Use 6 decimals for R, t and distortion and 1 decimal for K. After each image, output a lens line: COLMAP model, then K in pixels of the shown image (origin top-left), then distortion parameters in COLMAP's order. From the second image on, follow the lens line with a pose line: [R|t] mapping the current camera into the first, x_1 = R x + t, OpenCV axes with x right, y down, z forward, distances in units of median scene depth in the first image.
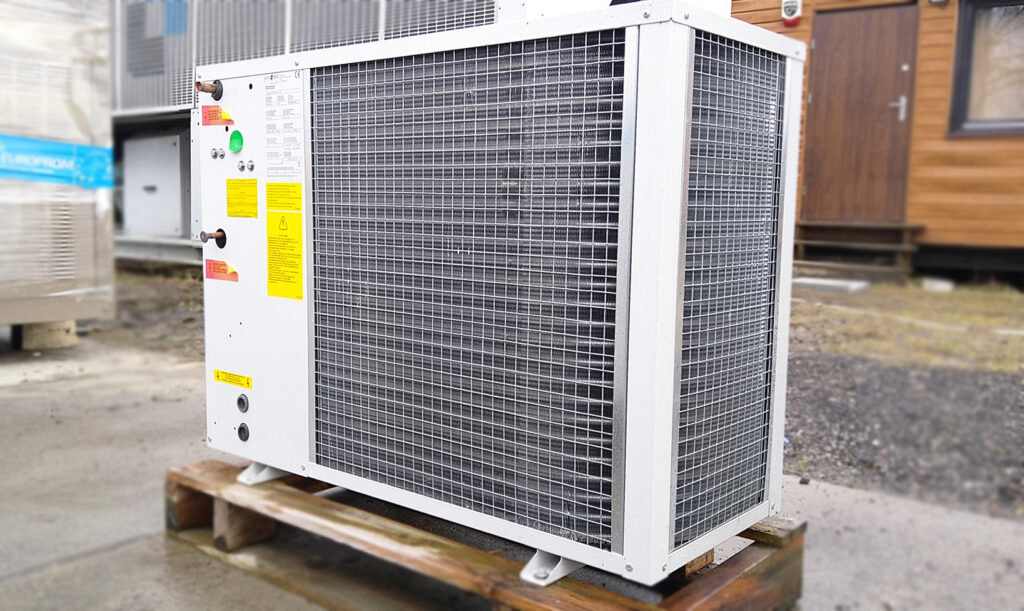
lens RADIAL K [[940.6, 0, 512.0], [0, 940.6, 305.5], [0, 0, 1]] dist [0.006476, 0.000323]
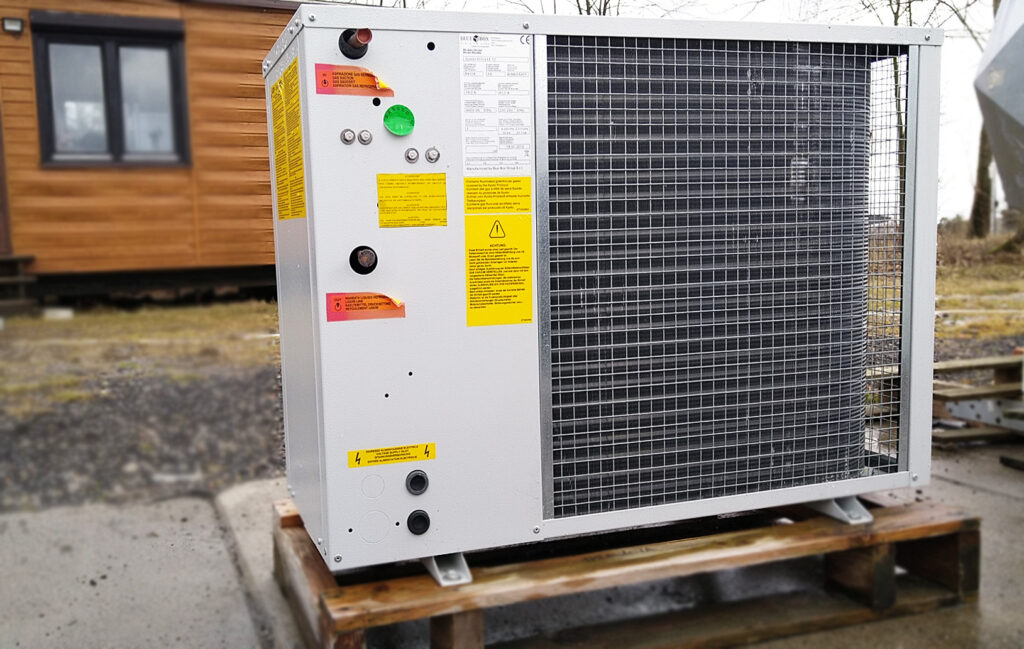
lens RADIAL K [[906.5, 0, 512.0], [0, 906.5, 324.5], [0, 0, 1]] dist [0.004372, -0.015504]
pose [[0.537513, -0.126083, 0.833776, -0.846023], [0.134335, 0.988935, 0.062943, -0.053487], [-0.832486, 0.078173, 0.548503, 0.567302]]
